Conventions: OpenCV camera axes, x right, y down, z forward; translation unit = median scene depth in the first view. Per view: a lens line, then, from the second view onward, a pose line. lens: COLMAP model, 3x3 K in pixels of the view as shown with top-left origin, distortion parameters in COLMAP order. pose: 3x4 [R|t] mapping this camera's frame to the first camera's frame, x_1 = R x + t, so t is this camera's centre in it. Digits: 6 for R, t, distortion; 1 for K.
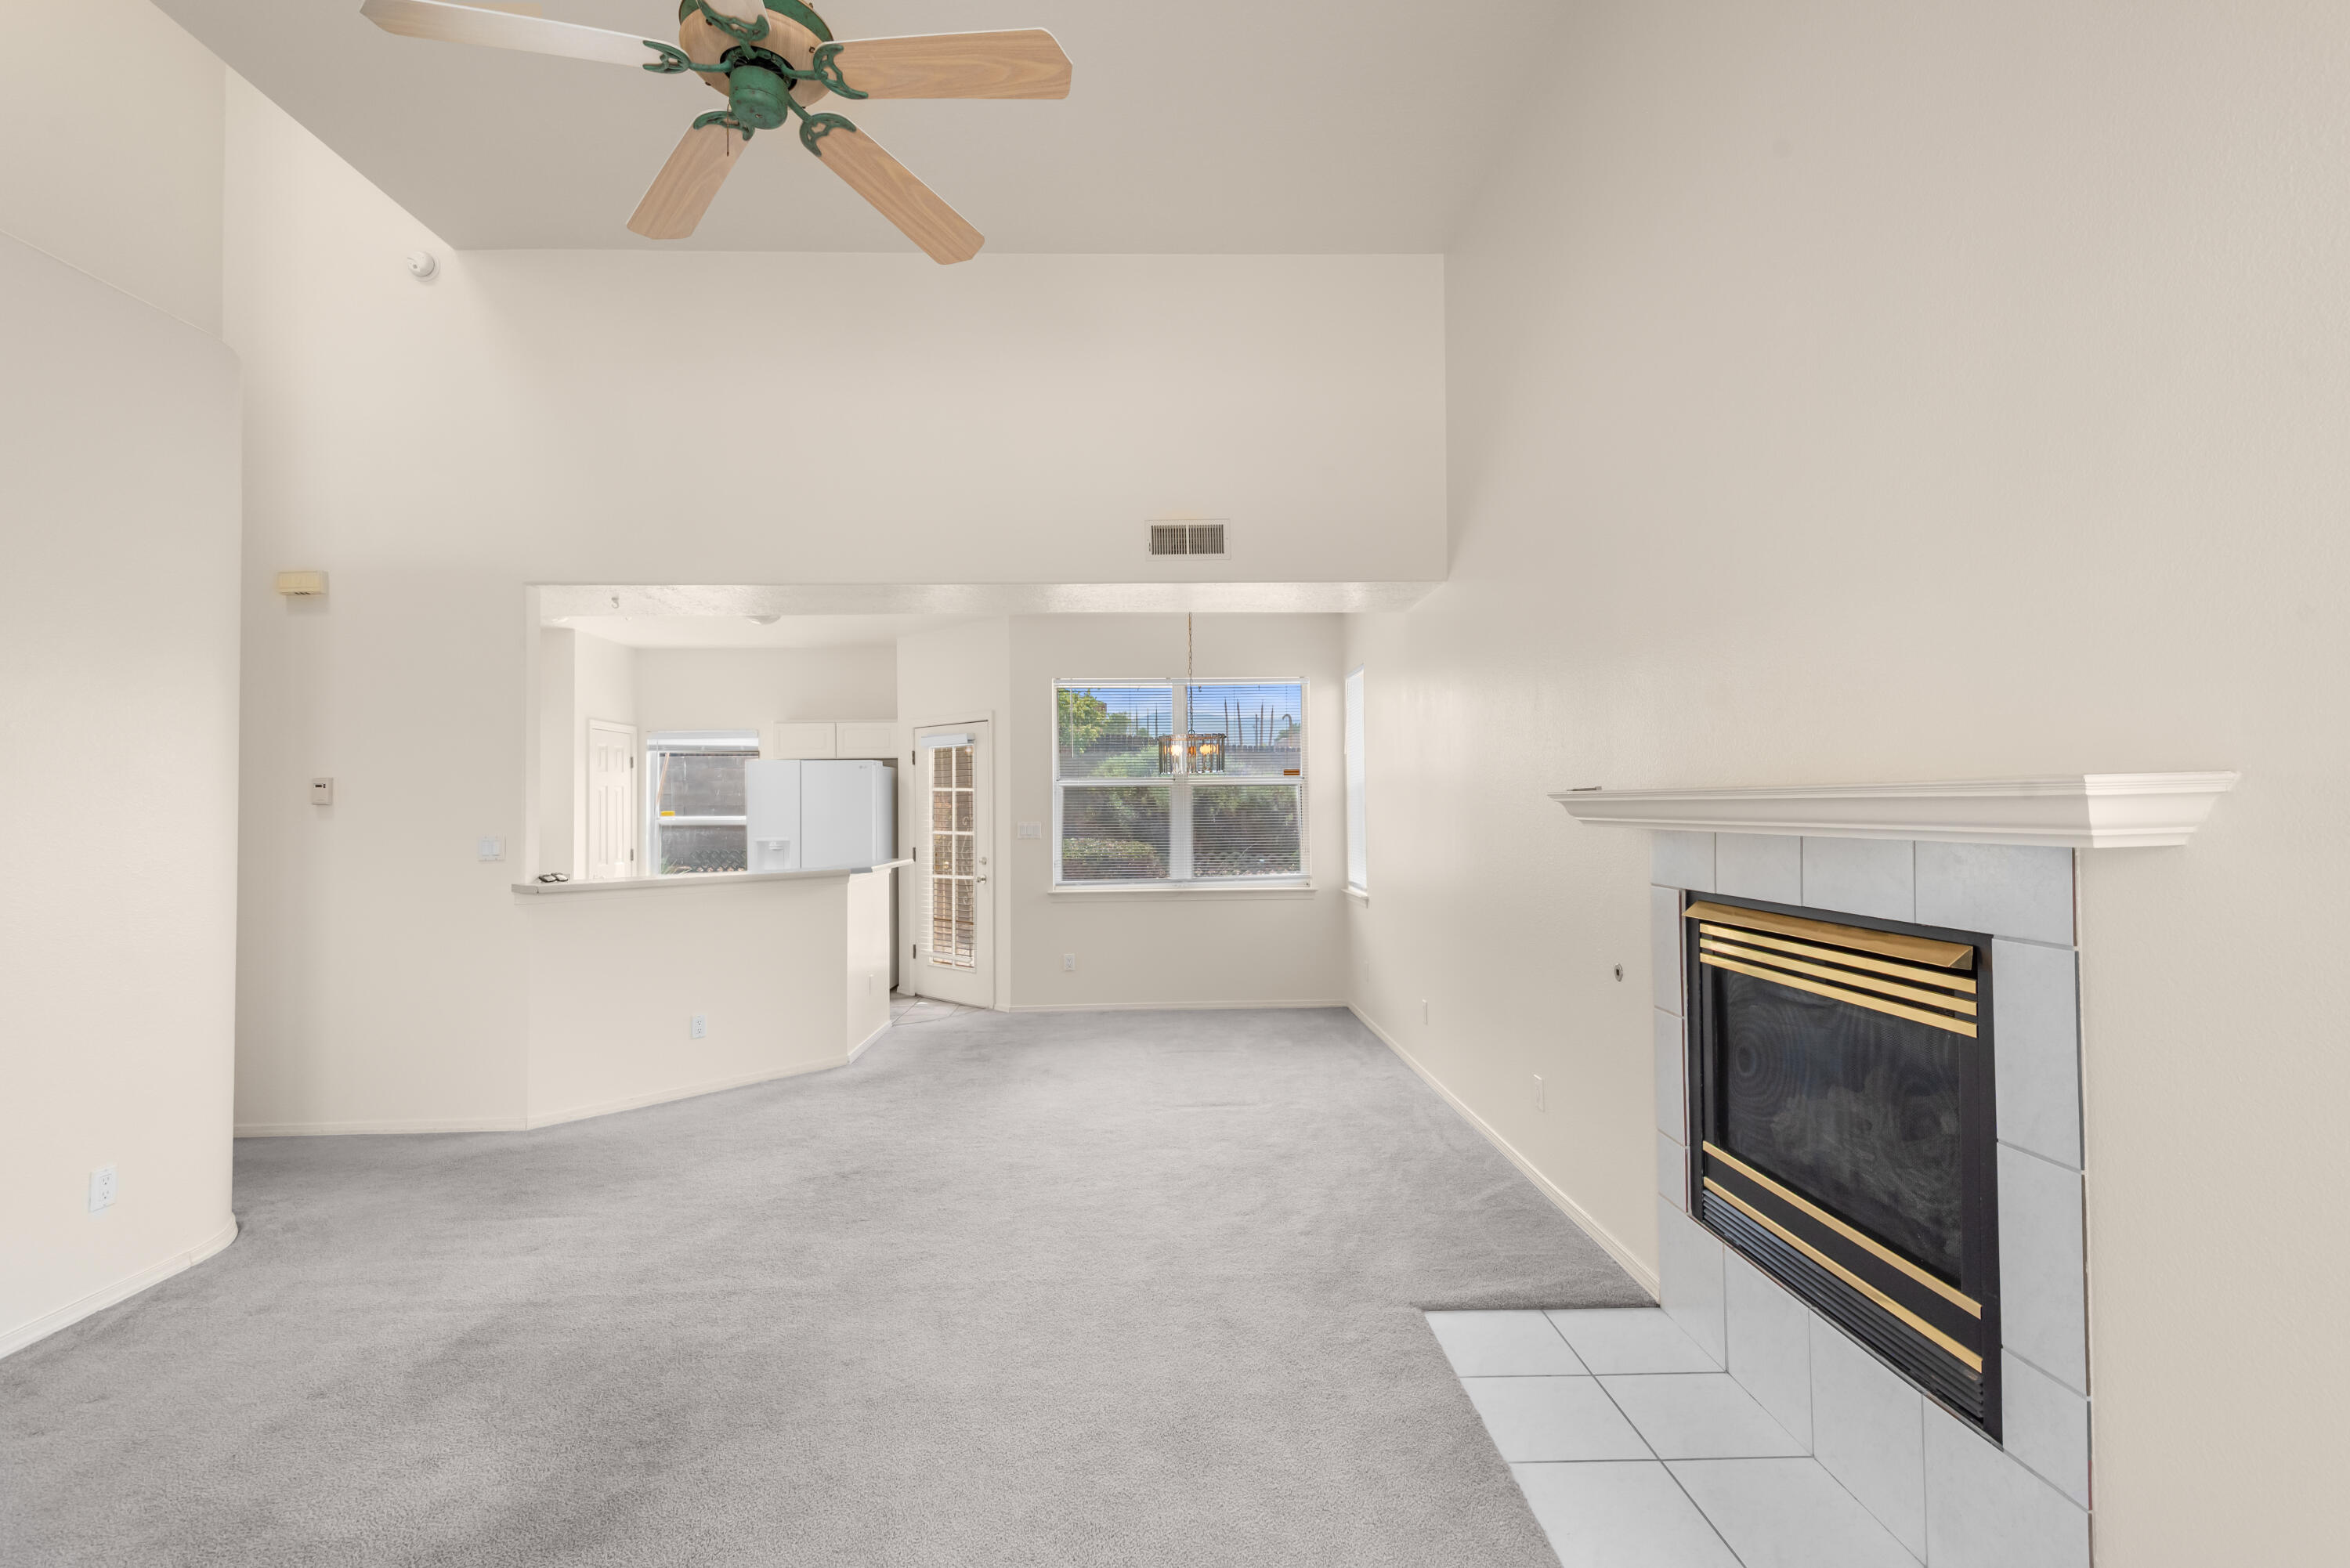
lens RADIAL K [[1079.7, 0, 1175.0], [0, 1079.7, 784.0], [0, 0, 1]] dist [-0.000578, -0.000145]
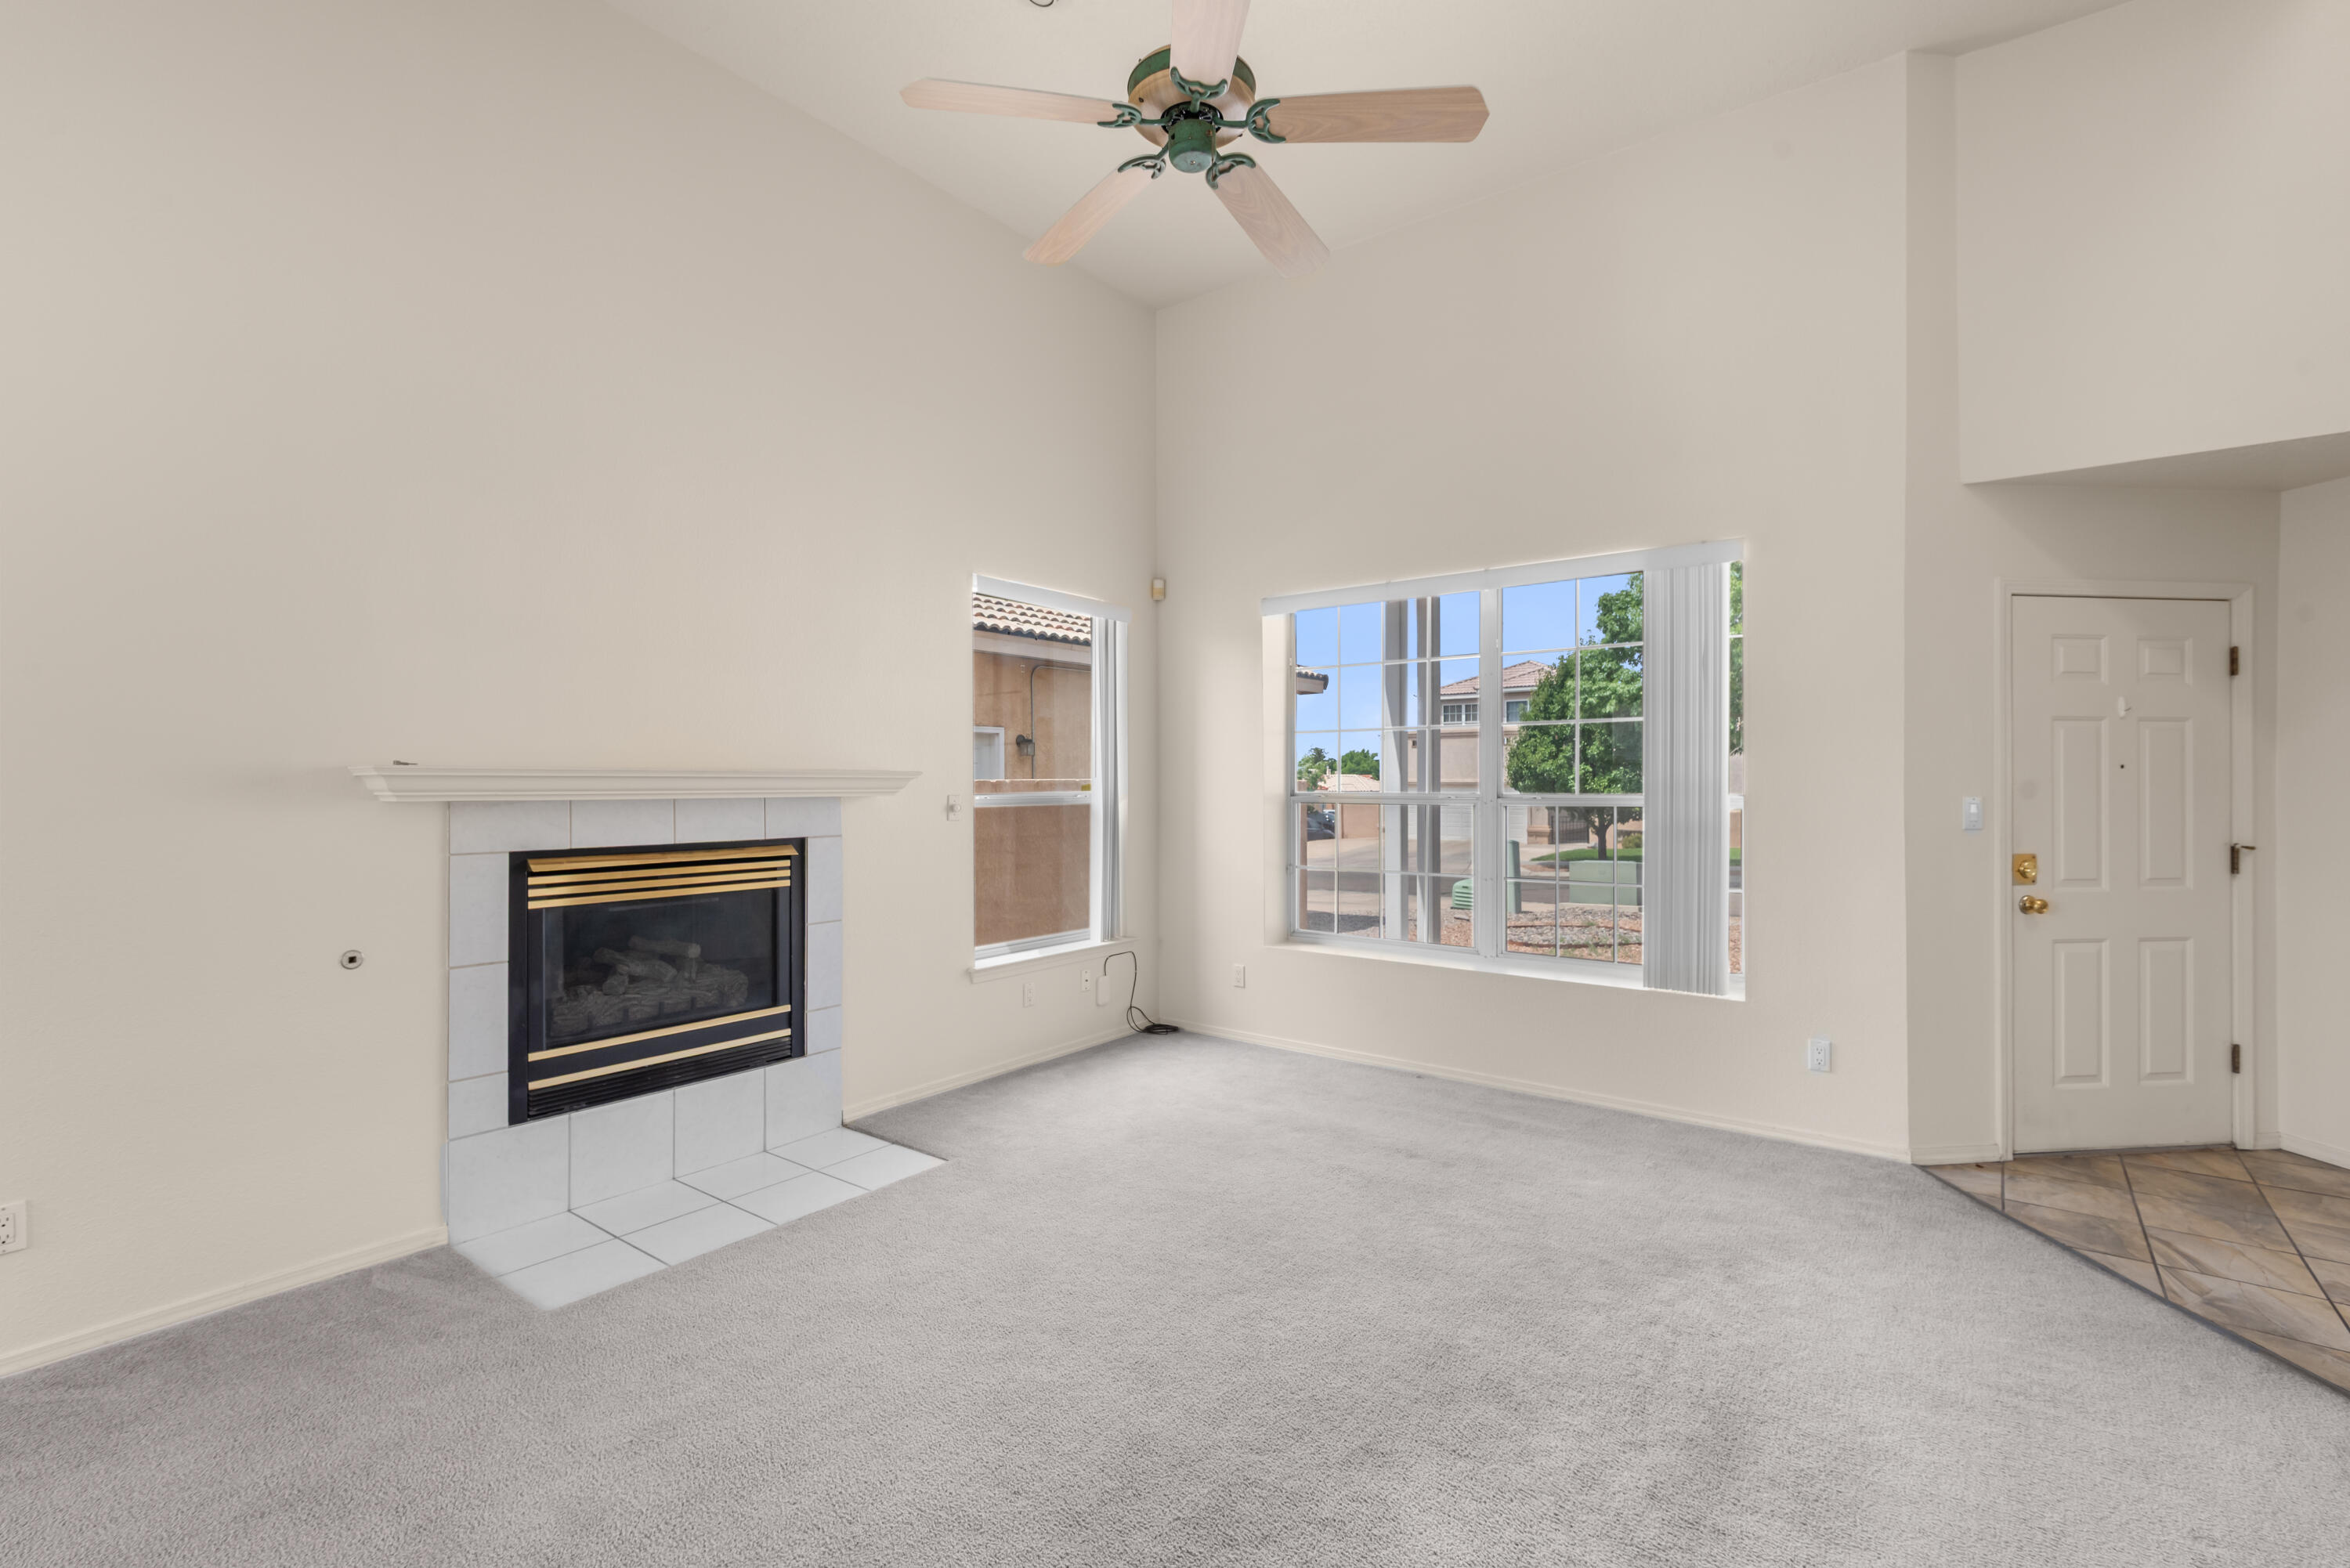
lens RADIAL K [[1079.7, 0, 1175.0], [0, 1079.7, 784.0], [0, 0, 1]] dist [-0.000578, -0.000145]
pose [[-0.777106, 0.005490, 0.629345, -0.874671], [-0.010169, 0.999722, -0.021278, 0.042239], [-0.629287, -0.022935, -0.776835, 1.521950]]
